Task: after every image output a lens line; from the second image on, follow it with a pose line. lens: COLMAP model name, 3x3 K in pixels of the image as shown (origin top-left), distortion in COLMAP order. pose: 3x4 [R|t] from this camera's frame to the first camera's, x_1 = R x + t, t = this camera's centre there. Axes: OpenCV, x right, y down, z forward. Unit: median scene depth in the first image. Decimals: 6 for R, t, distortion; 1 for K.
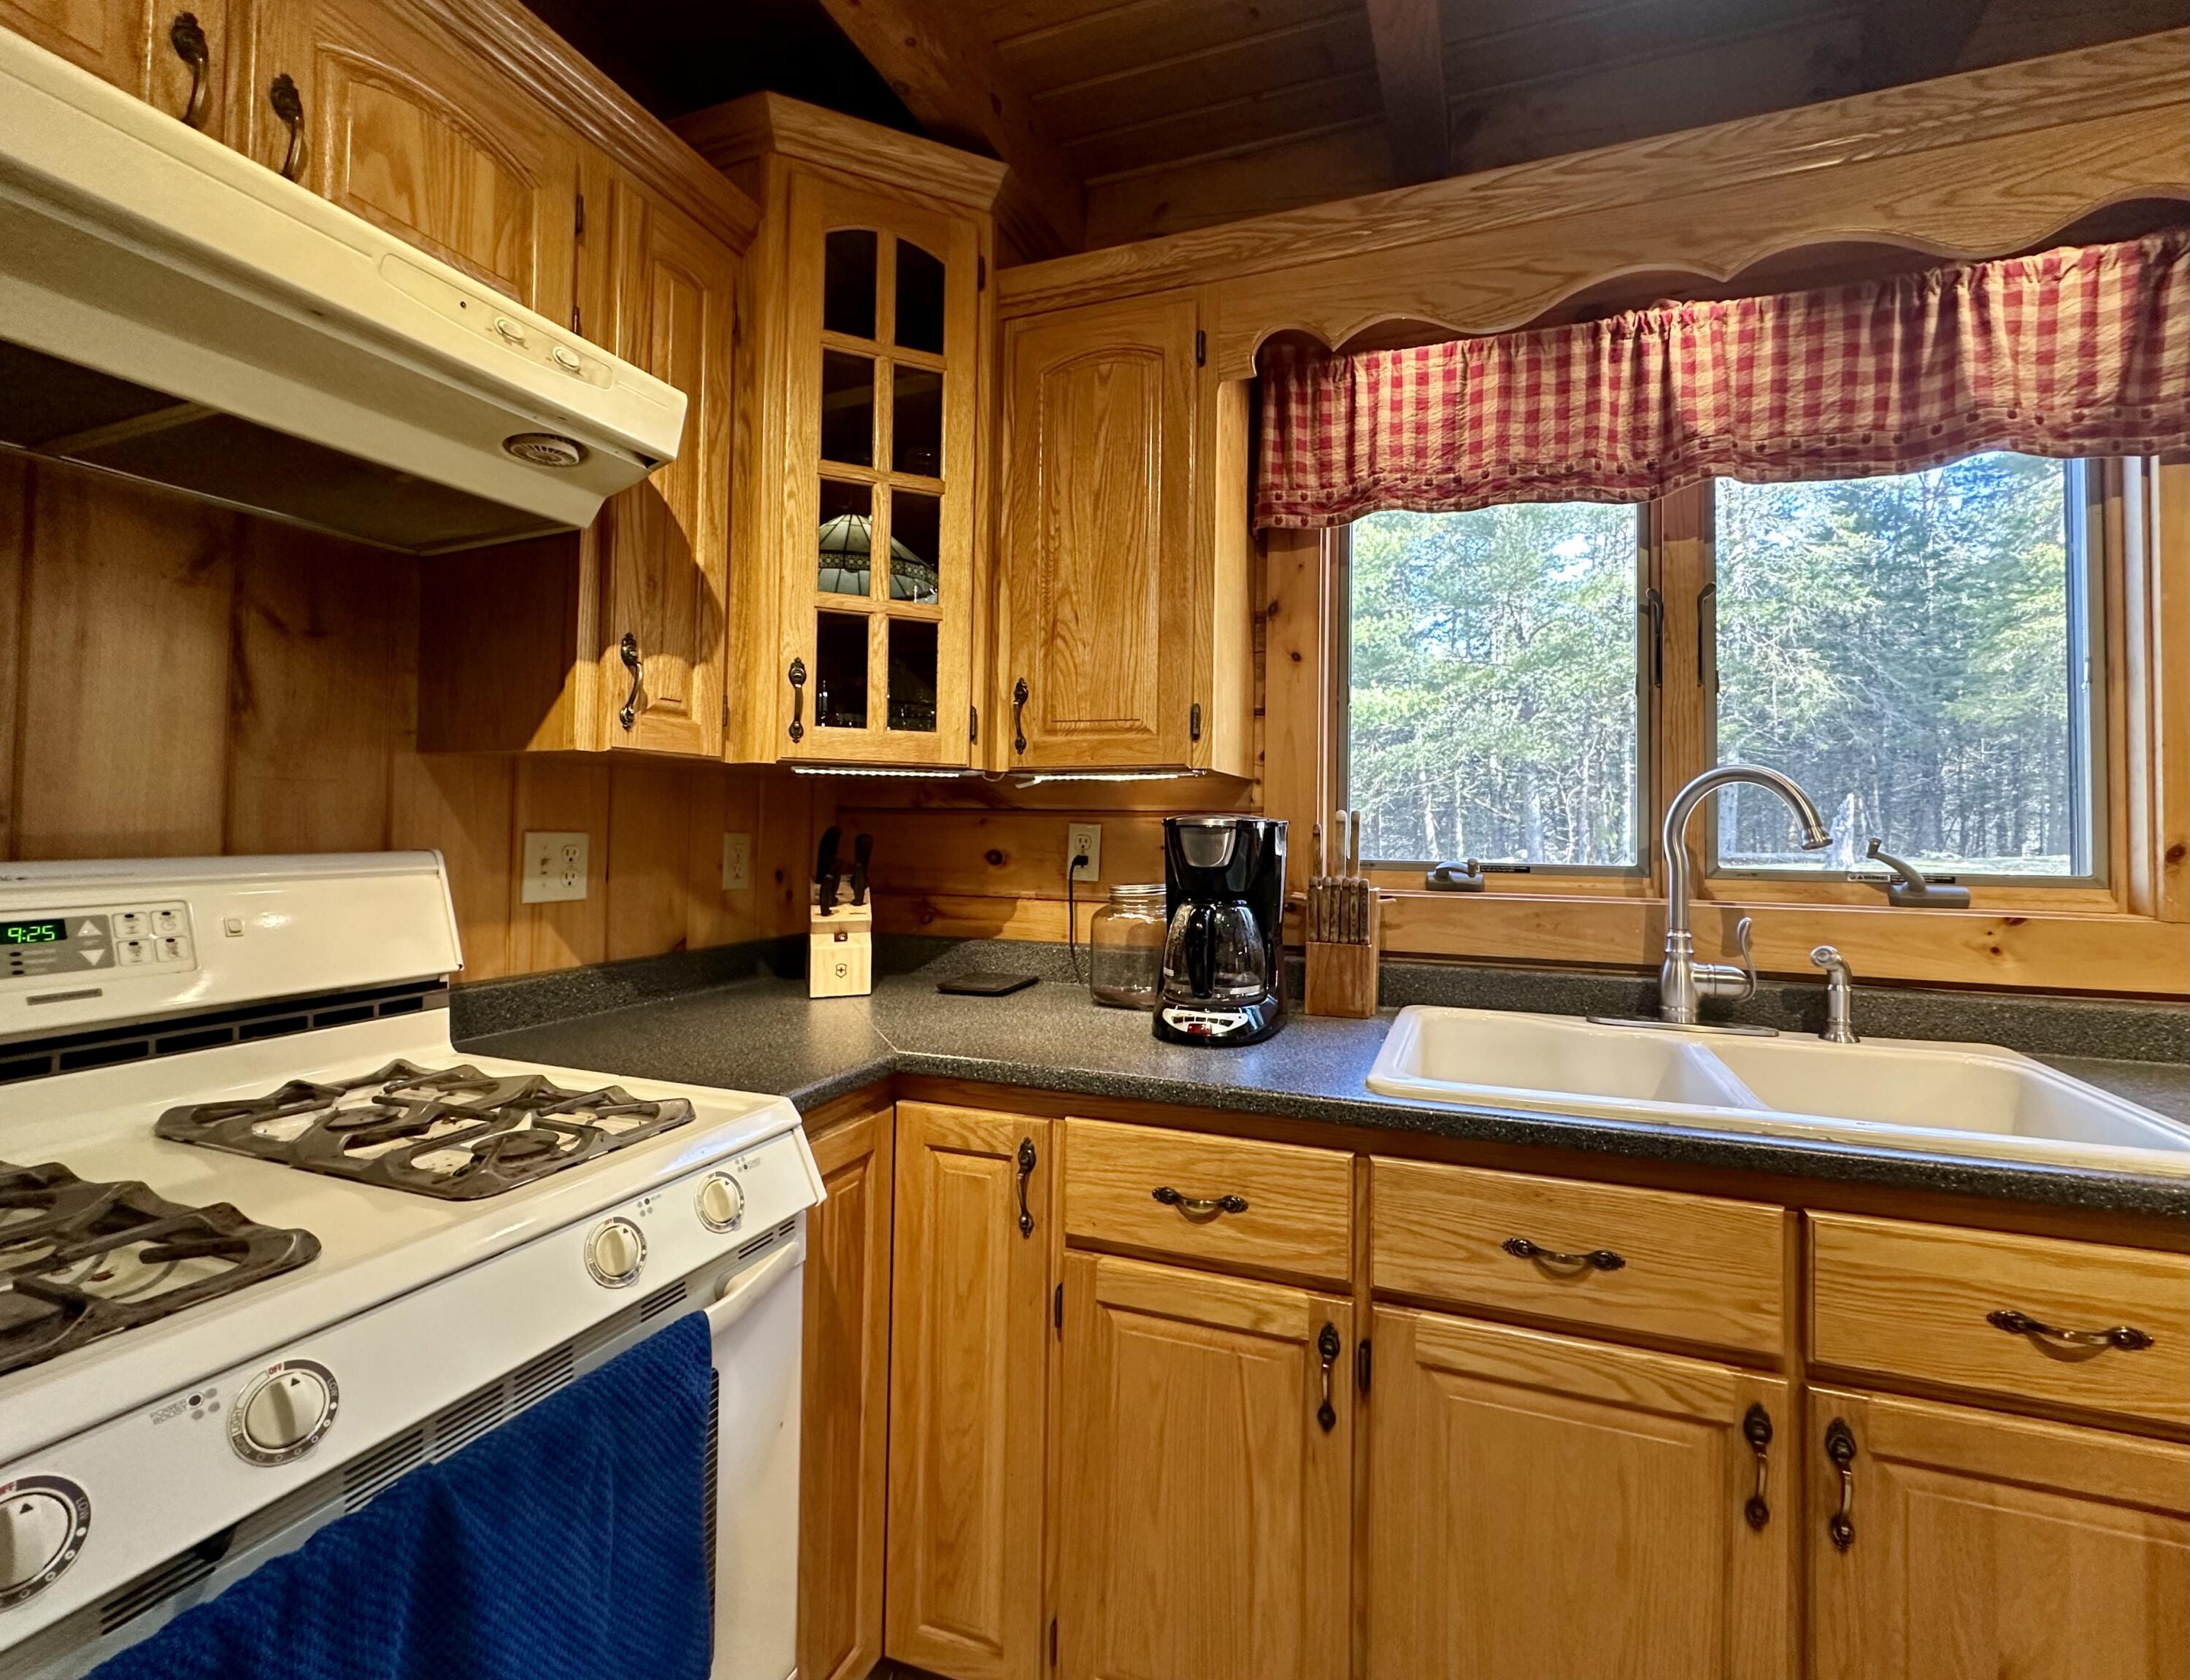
lens RADIAL K [[1005.9, 0, 1103.4], [0, 1005.9, 791.9], [0, 0, 1]] dist [0.001090, 0.000155]
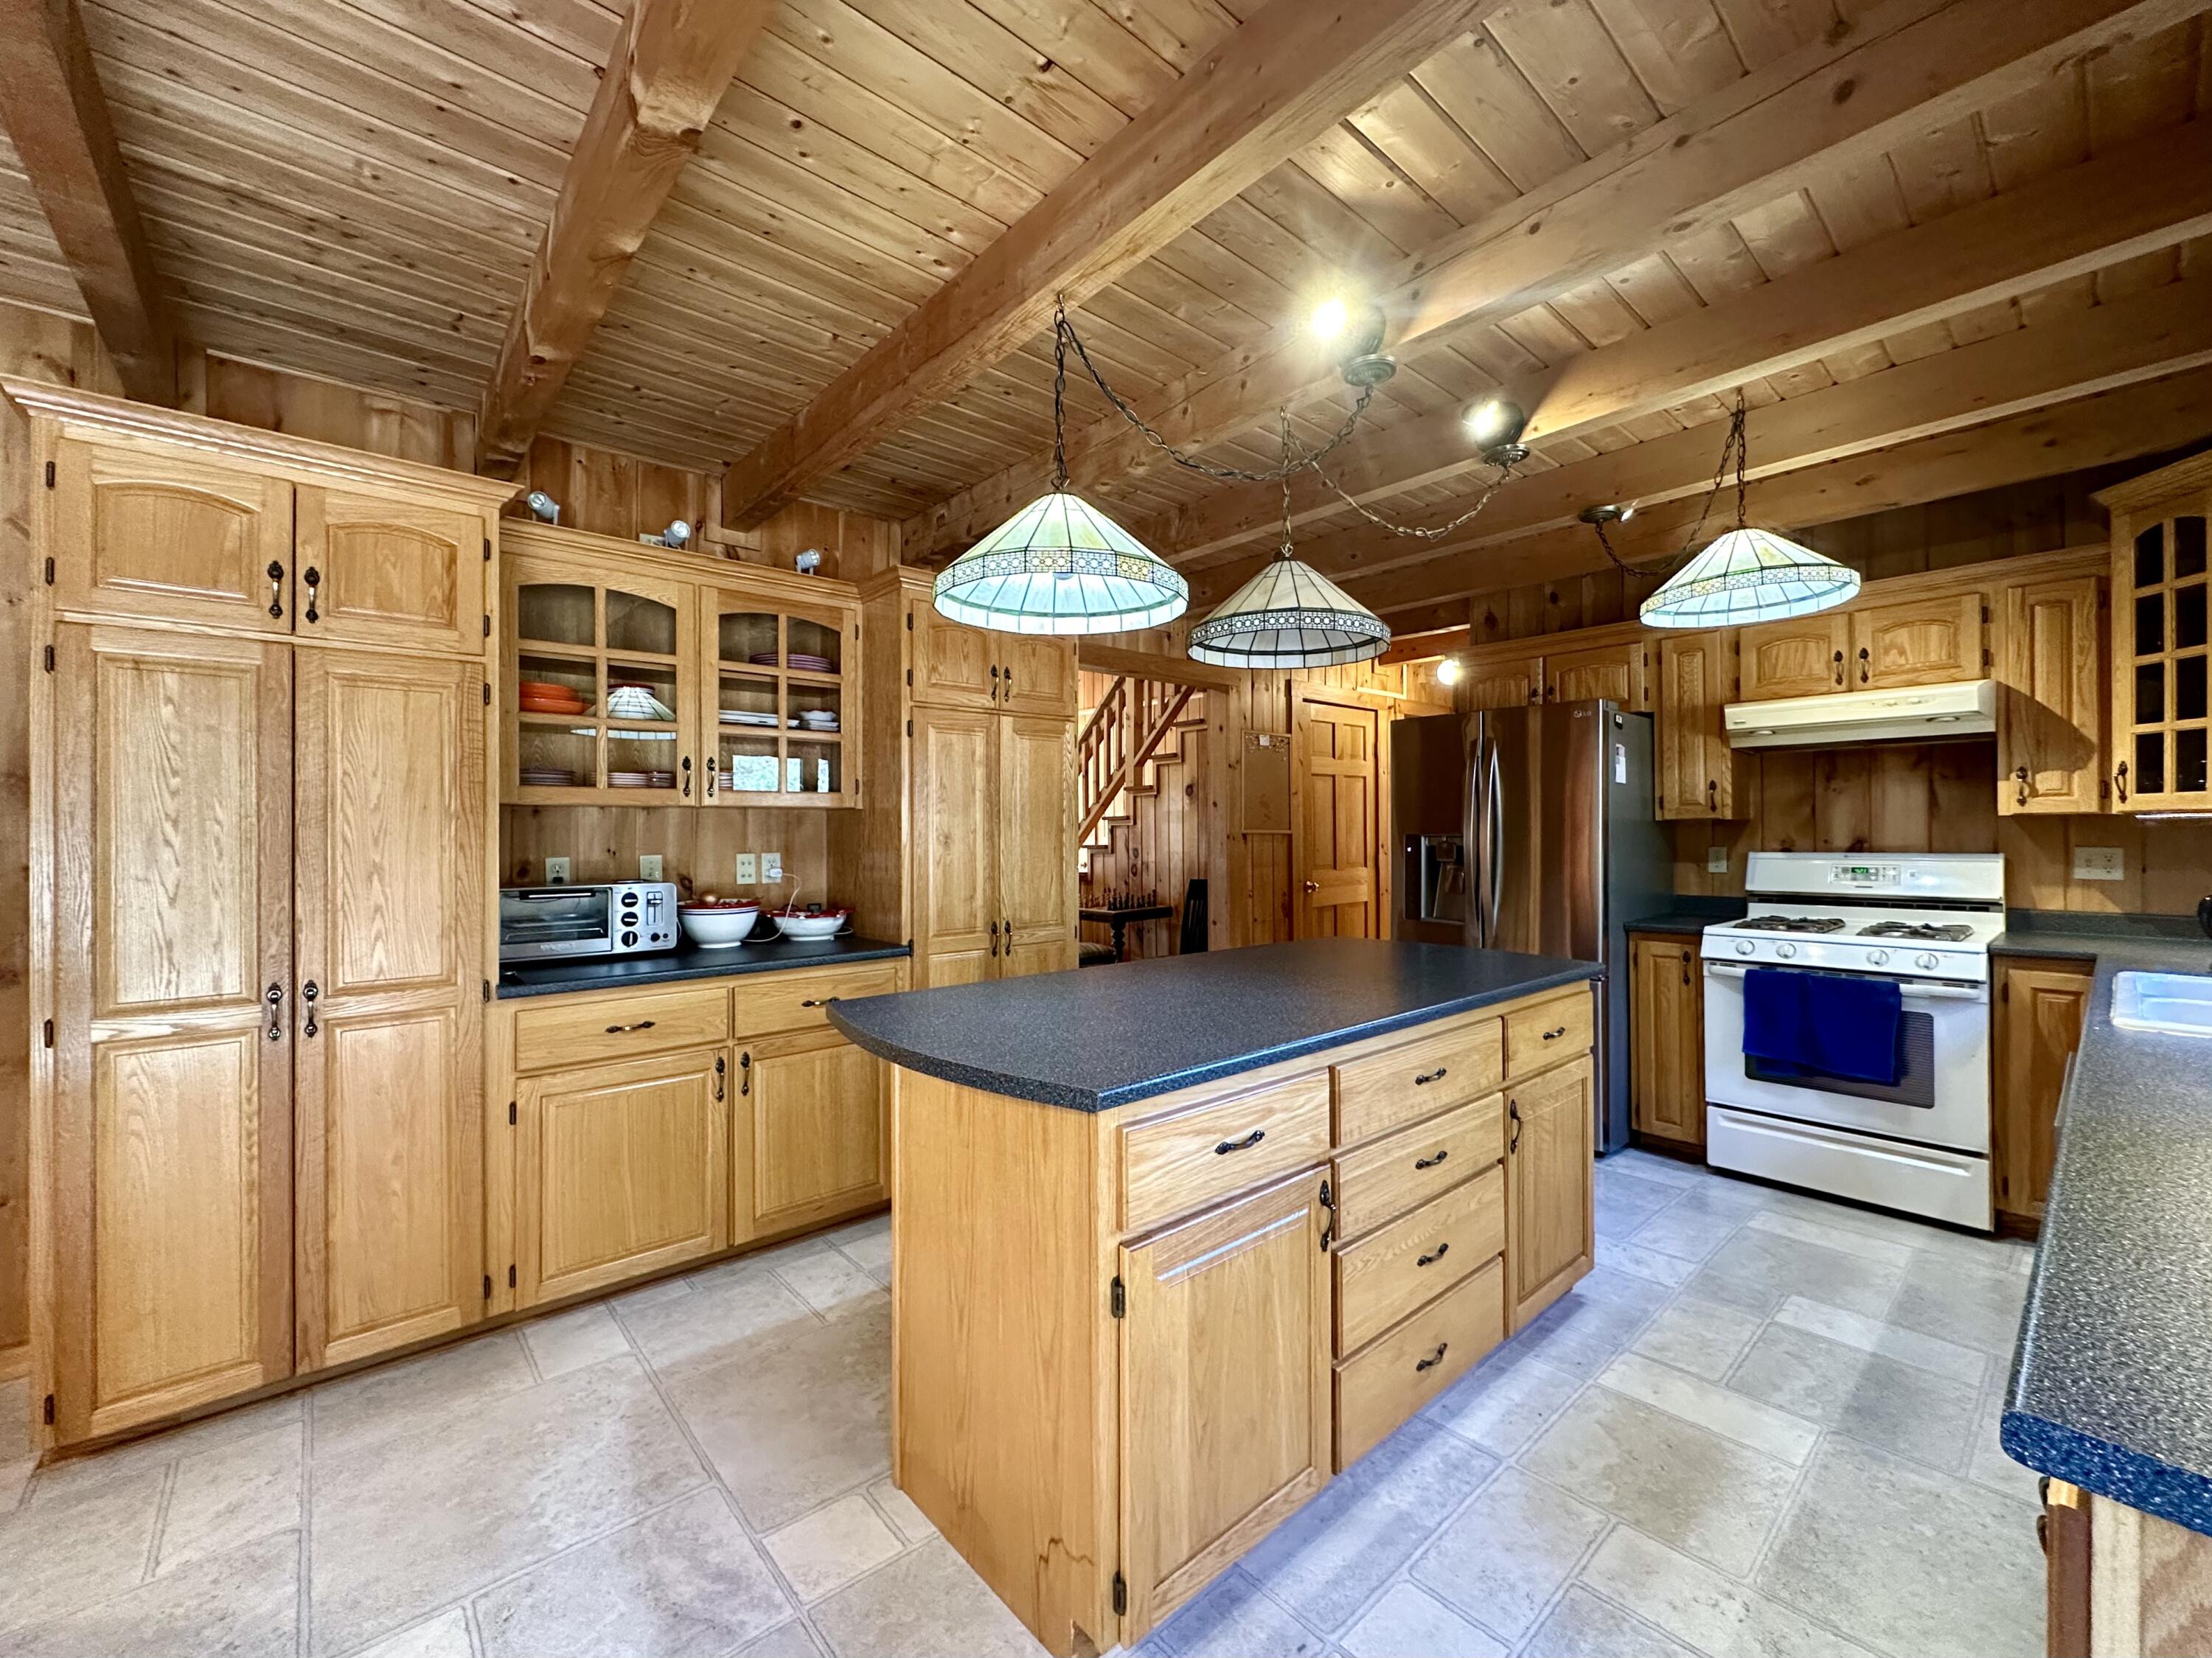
lens RADIAL K [[893.7, 0, 1106.0], [0, 893.7, 829.0], [0, 0, 1]] dist [-0.001416, -0.000164]
pose [[-0.472302, -0.013410, -0.881335, 2.305707], [0.032114, 0.998959, -0.032409, -0.005717], [0.880852, -0.043610, -0.471379, 0.046091]]
